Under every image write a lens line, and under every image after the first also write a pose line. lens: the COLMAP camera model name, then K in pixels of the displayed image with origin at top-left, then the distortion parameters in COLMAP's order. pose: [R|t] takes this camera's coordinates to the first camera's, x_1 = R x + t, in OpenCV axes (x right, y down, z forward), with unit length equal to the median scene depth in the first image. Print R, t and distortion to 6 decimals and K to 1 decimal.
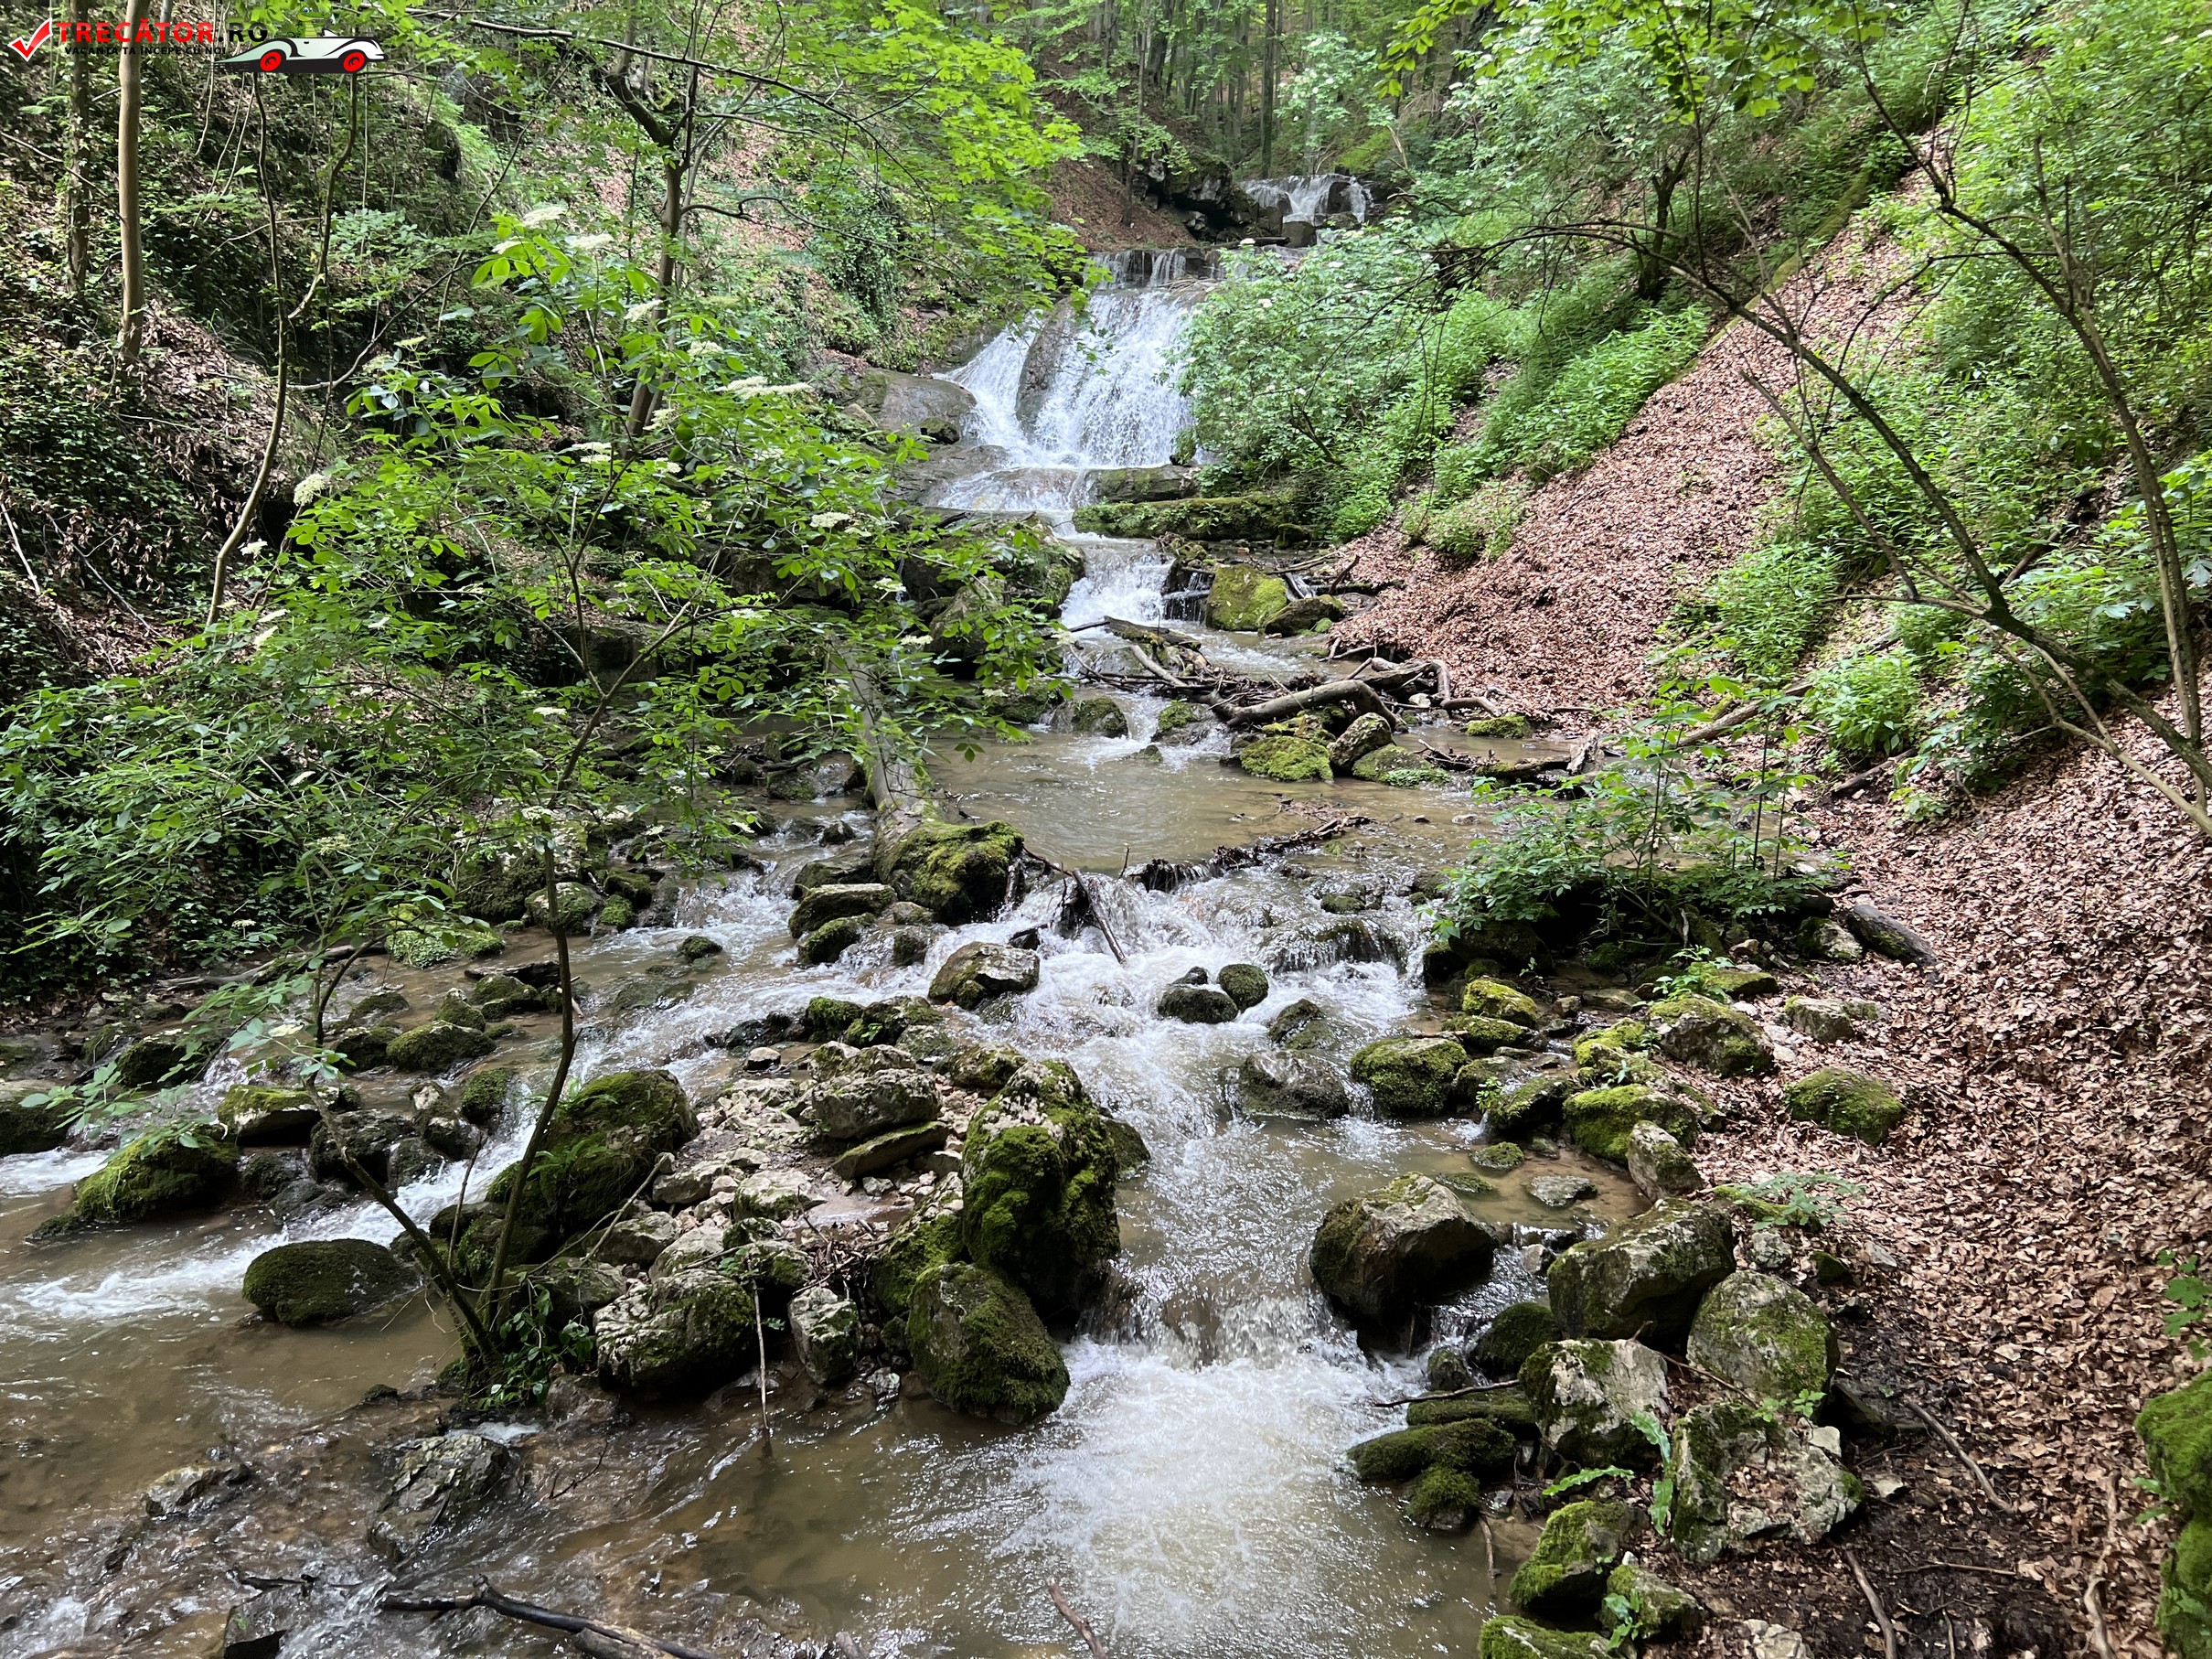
lens RADIAL K [[1663.3, 0, 1098.1], [0, 1663.3, 848.8], [0, 0, 1]] dist [0.062290, -0.074067]
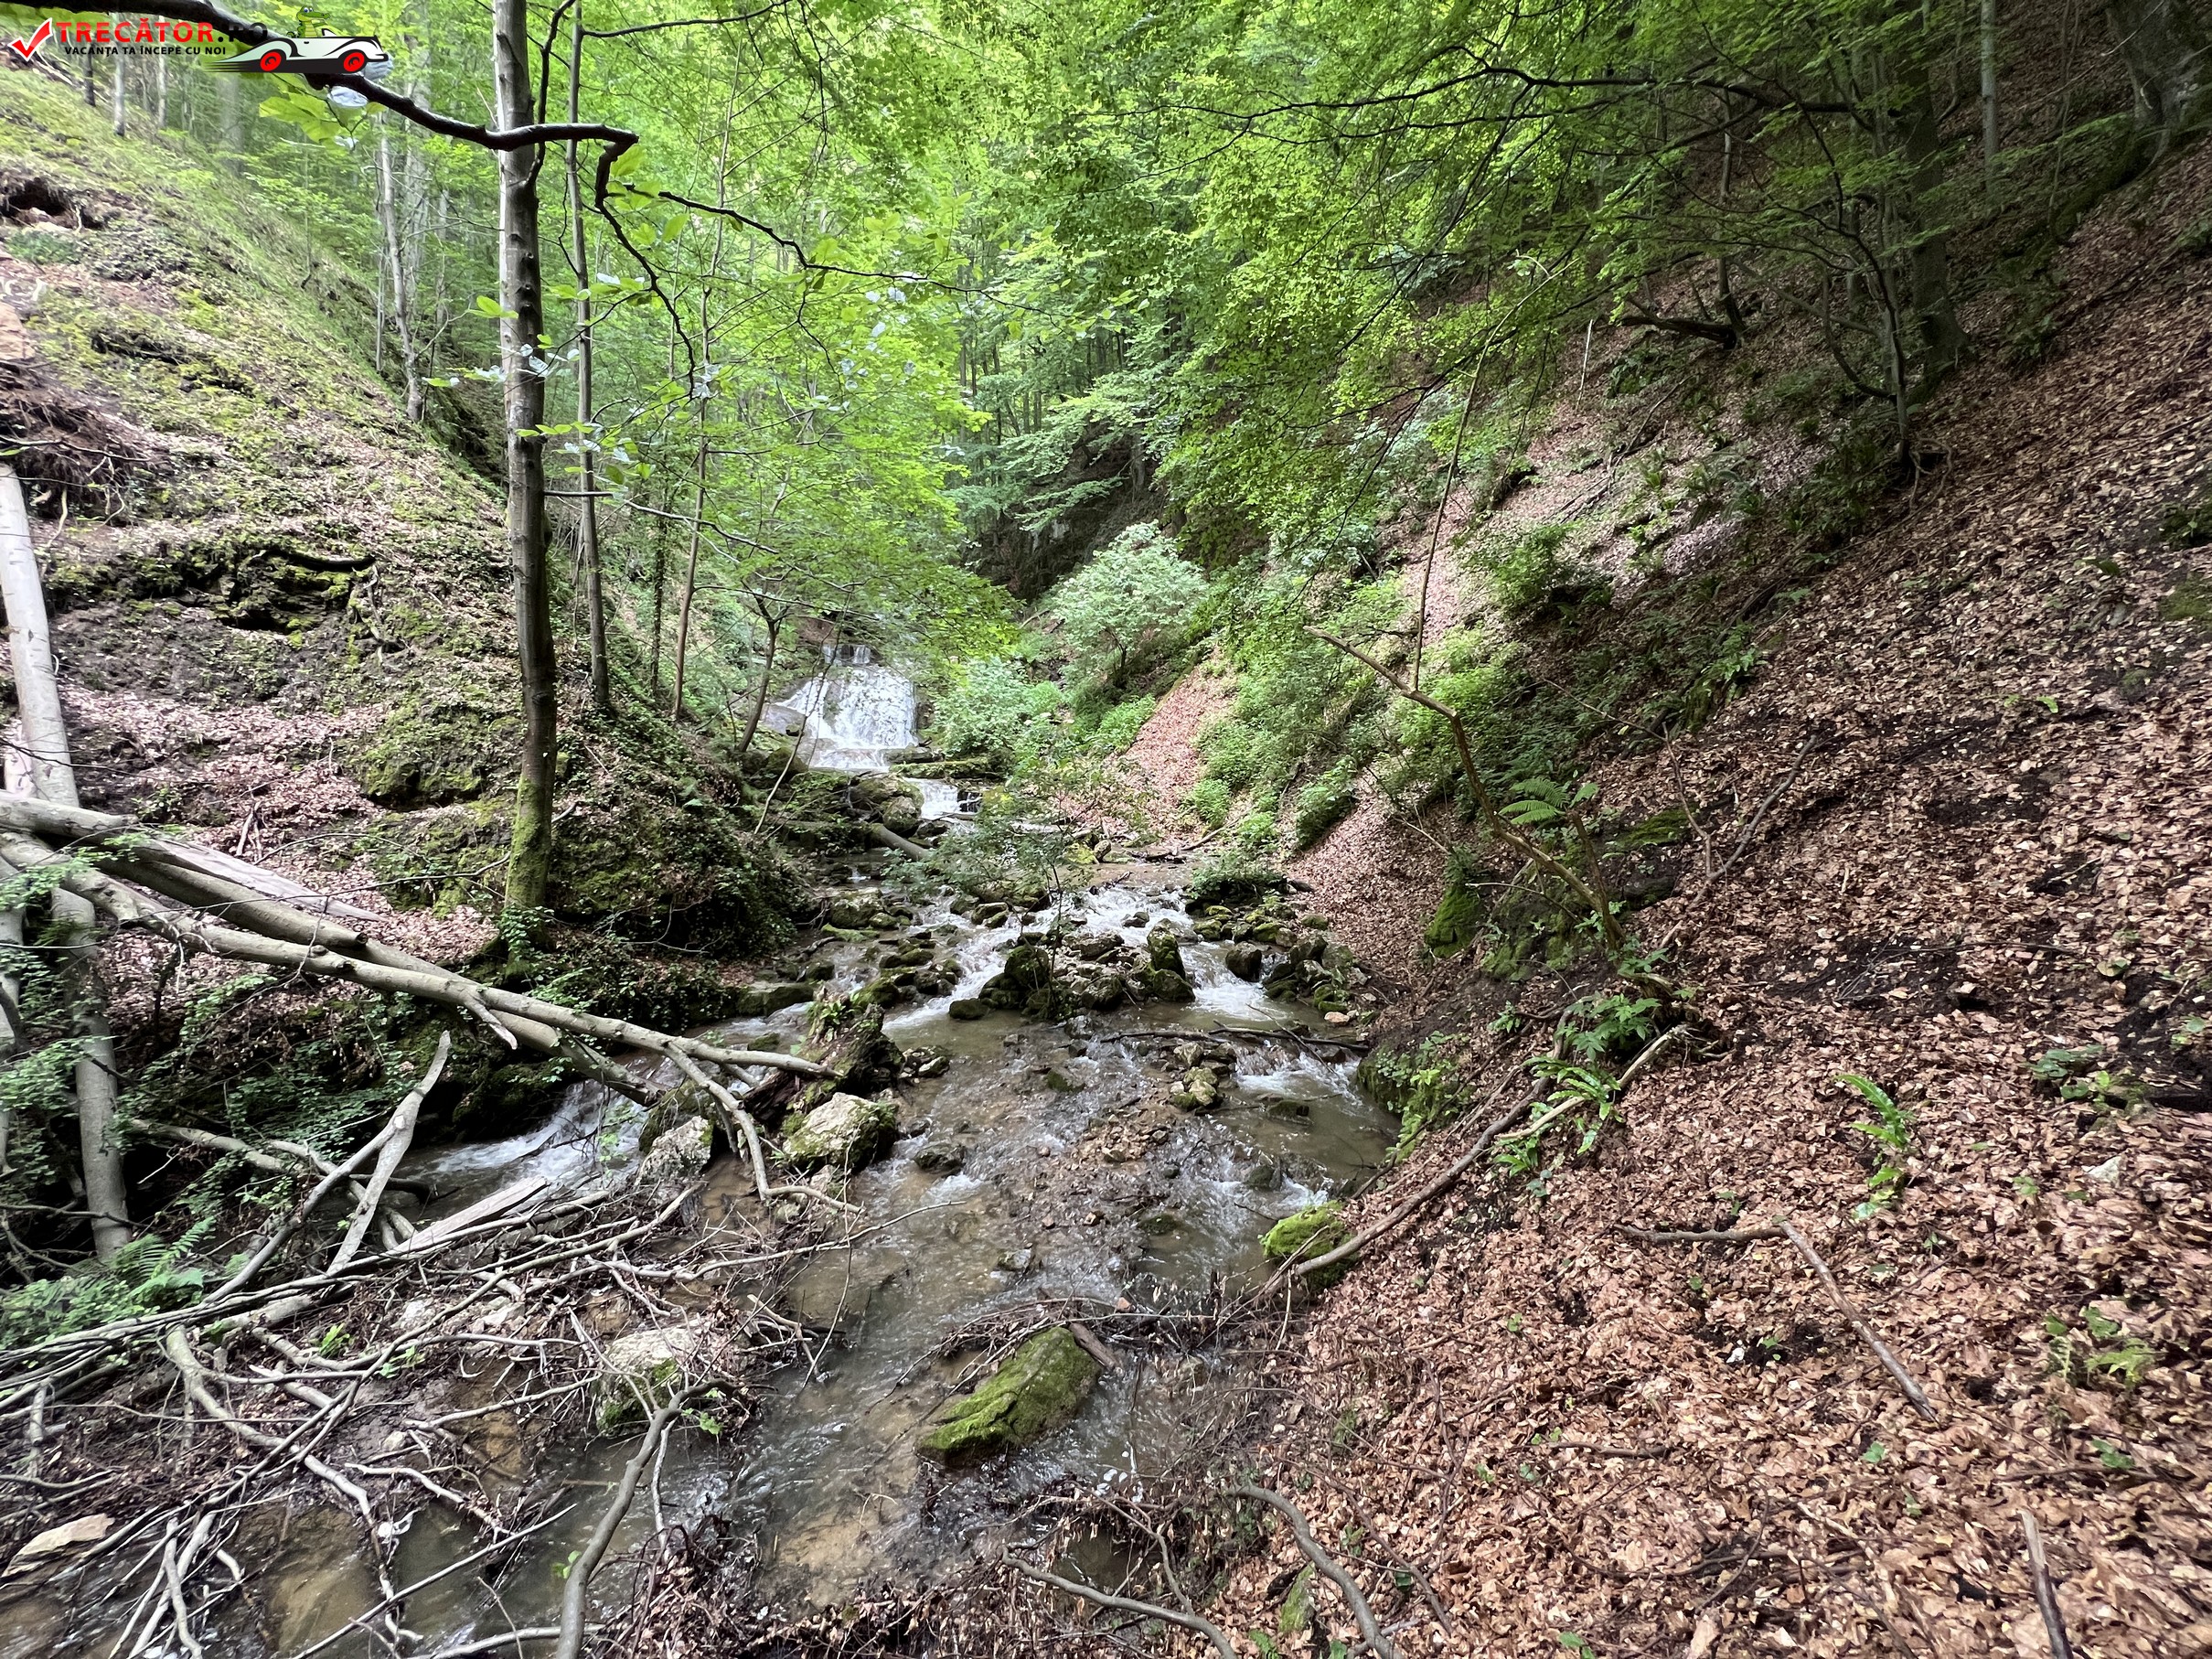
lens RADIAL K [[881.4, 0, 1107.2], [0, 881.4, 834.5], [0, 0, 1]] dist [0.000424, -0.000714]
pose [[0.907969, -0.048198, 0.416255, -0.591483], [0.093346, 0.991667, -0.088790, 0.057536], [-0.408507, 0.119474, 0.904902, -0.492433]]
